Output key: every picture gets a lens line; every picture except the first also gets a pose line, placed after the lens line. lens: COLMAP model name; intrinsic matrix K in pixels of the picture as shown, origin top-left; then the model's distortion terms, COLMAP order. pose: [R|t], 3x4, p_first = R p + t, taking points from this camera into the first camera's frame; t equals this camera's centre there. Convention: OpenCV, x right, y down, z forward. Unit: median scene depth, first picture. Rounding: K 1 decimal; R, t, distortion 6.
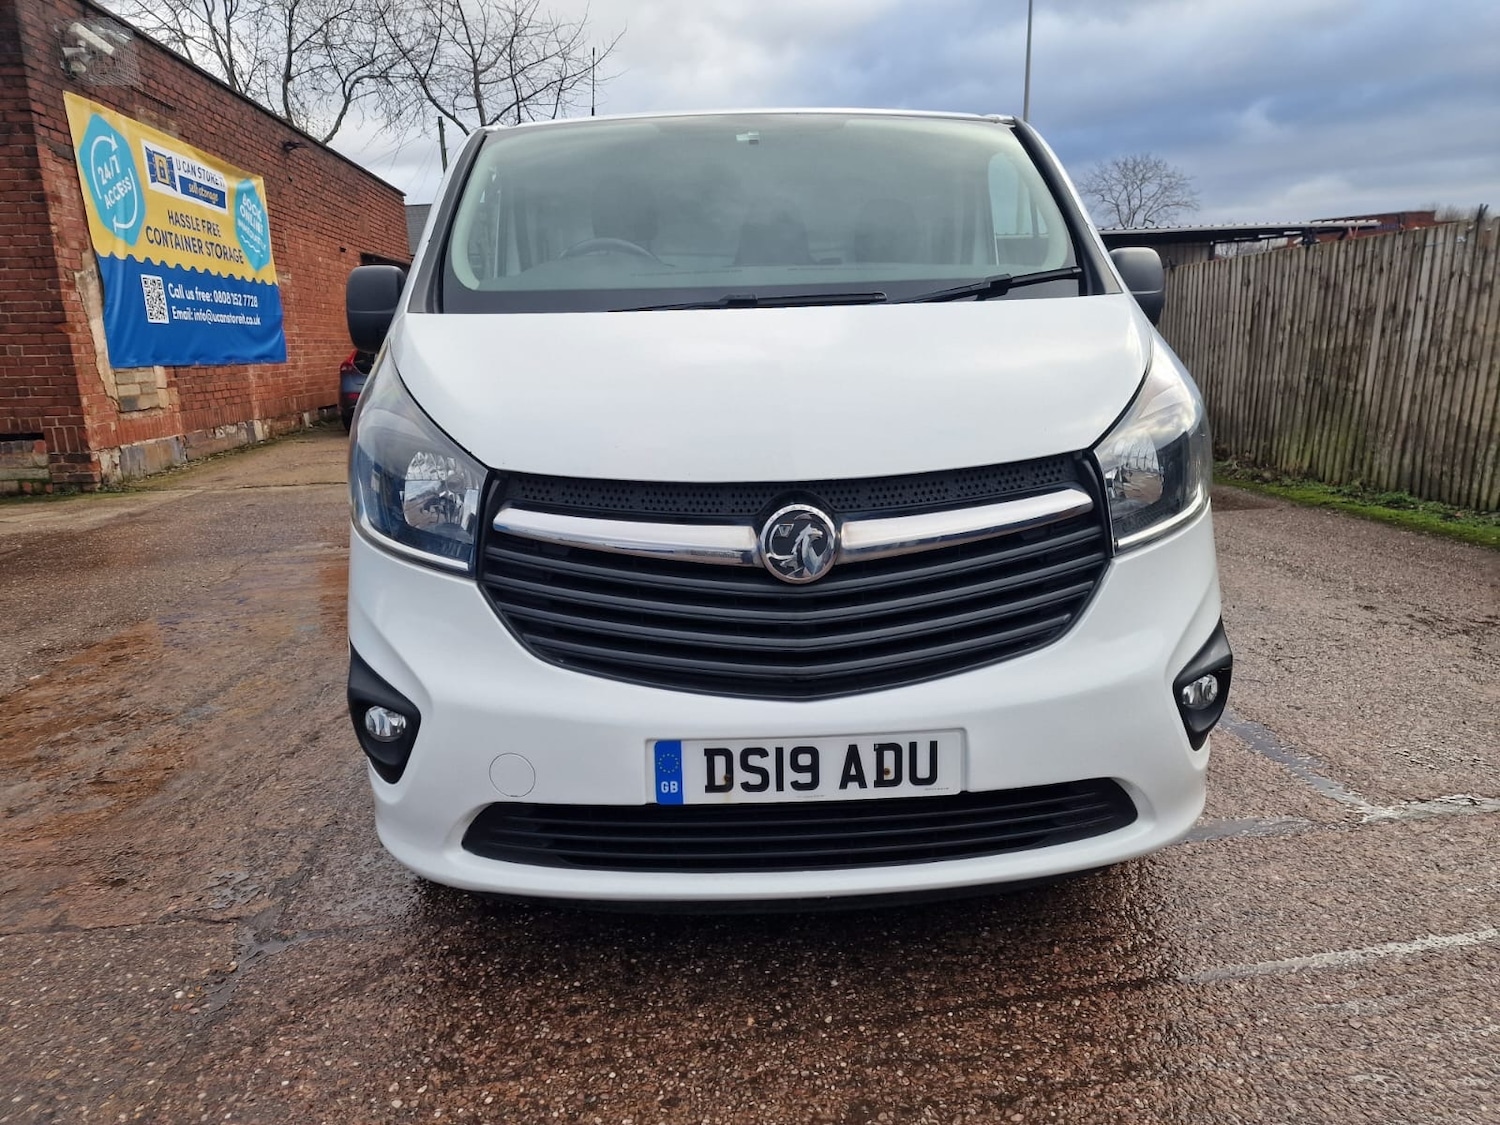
lens RADIAL K [[995.5, 0, 754.6], [0, 995.5, 561.4], [0, 0, 1]] dist [0.087006, -0.073453]
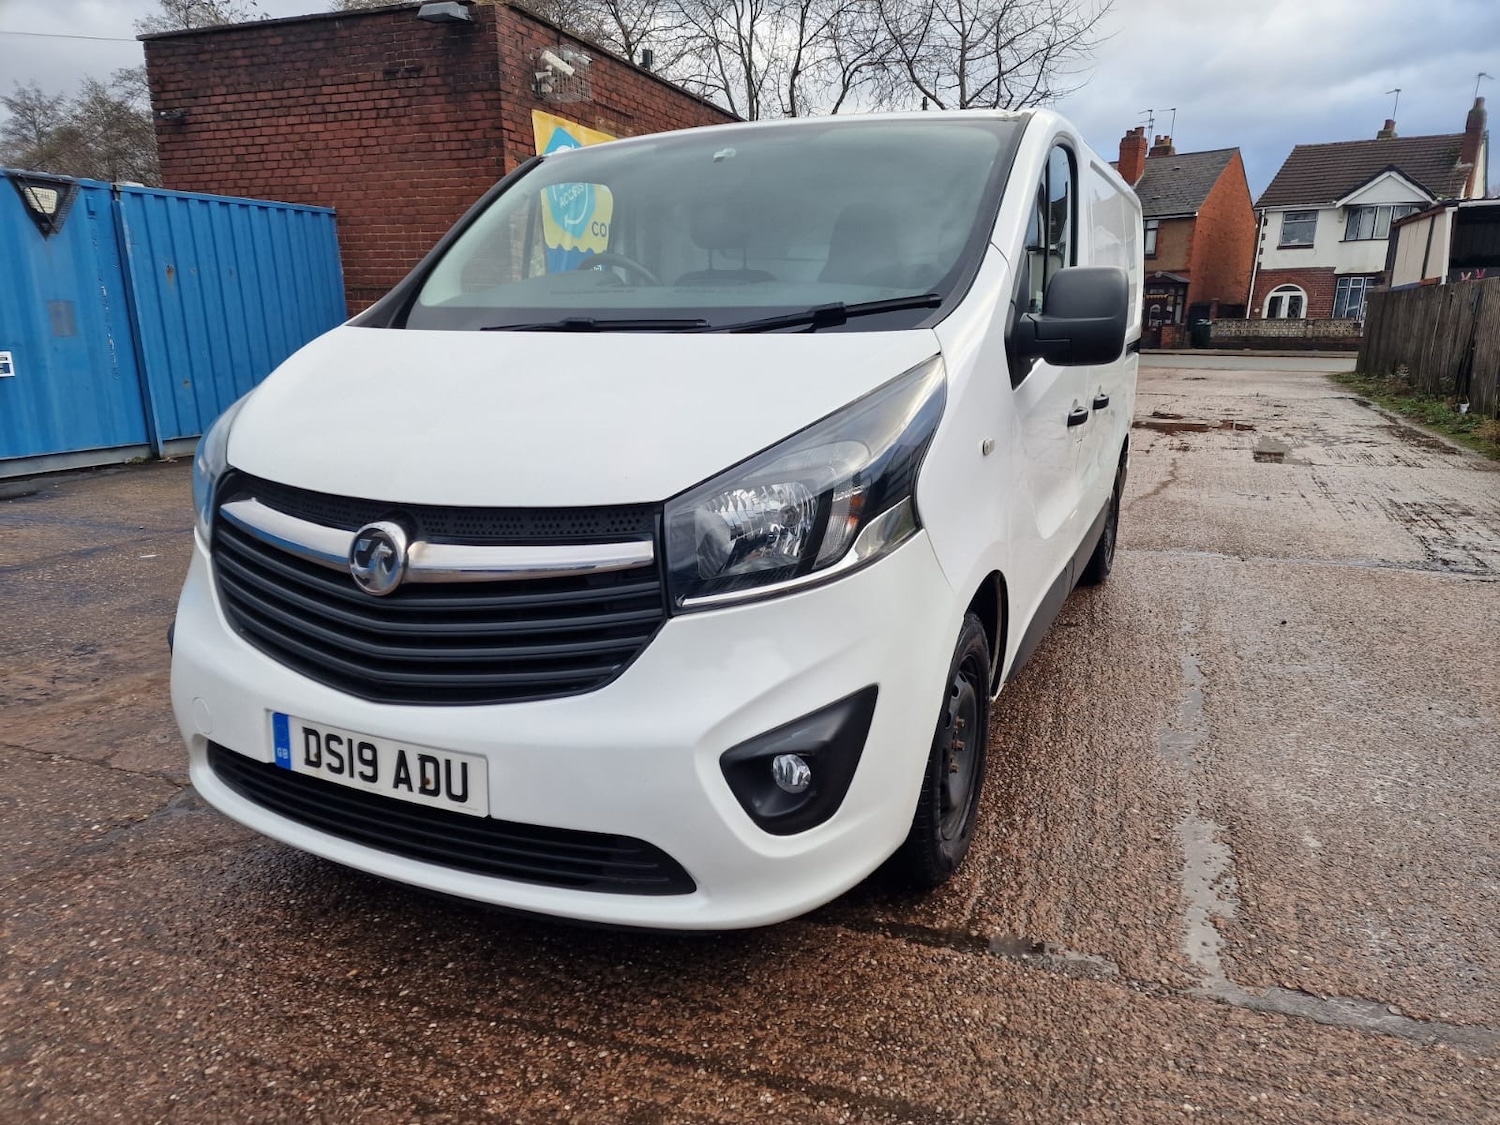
lens RADIAL K [[995.5, 0, 760.1], [0, 995.5, 564.5], [0, 0, 1]] dist [0.087006, -0.073453]
pose [[0.891909, 0.133089, -0.432188, 0.258358], [-0.121559, 0.991096, 0.054338, -0.035397], [0.435571, 0.004072, 0.900145, 0.054422]]
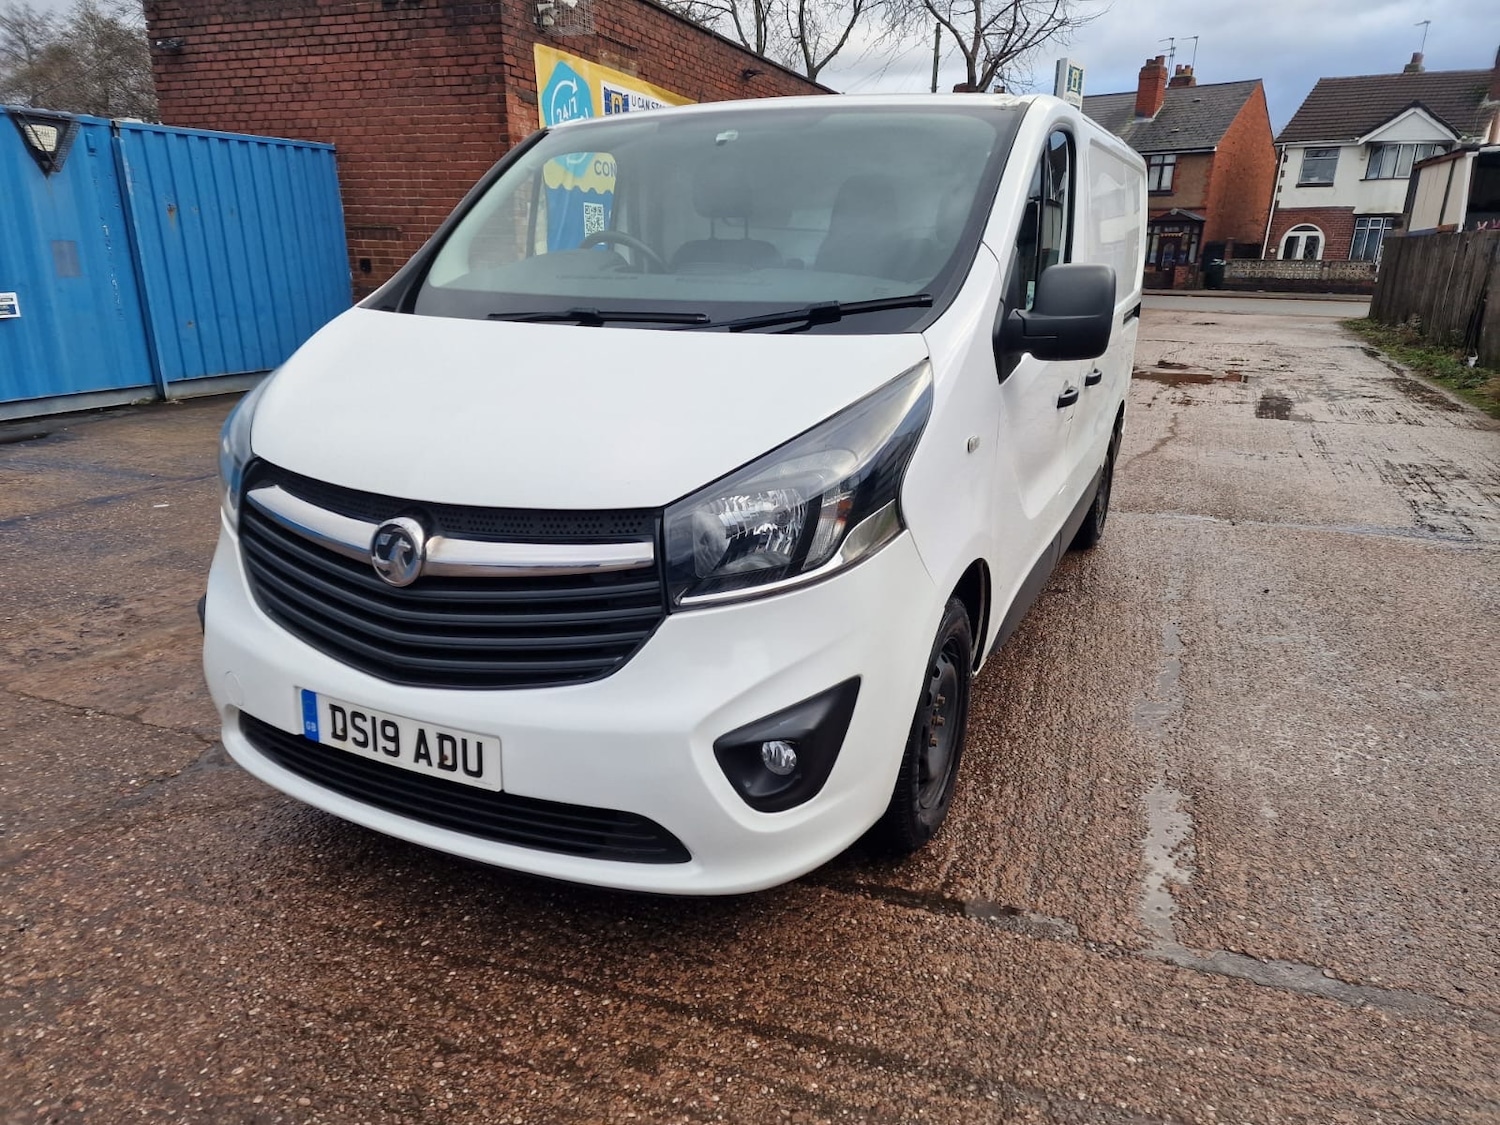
lens RADIAL K [[995.5, 0, 754.8], [0, 995.5, 570.0], [0, 0, 1]] dist [0.087006, -0.073453]
pose [[0.886989, 0.173855, -0.427814, 0.267545], [-0.134048, 0.983469, 0.121737, -0.057194], [0.441906, -0.050632, 0.895631, 0.035639]]
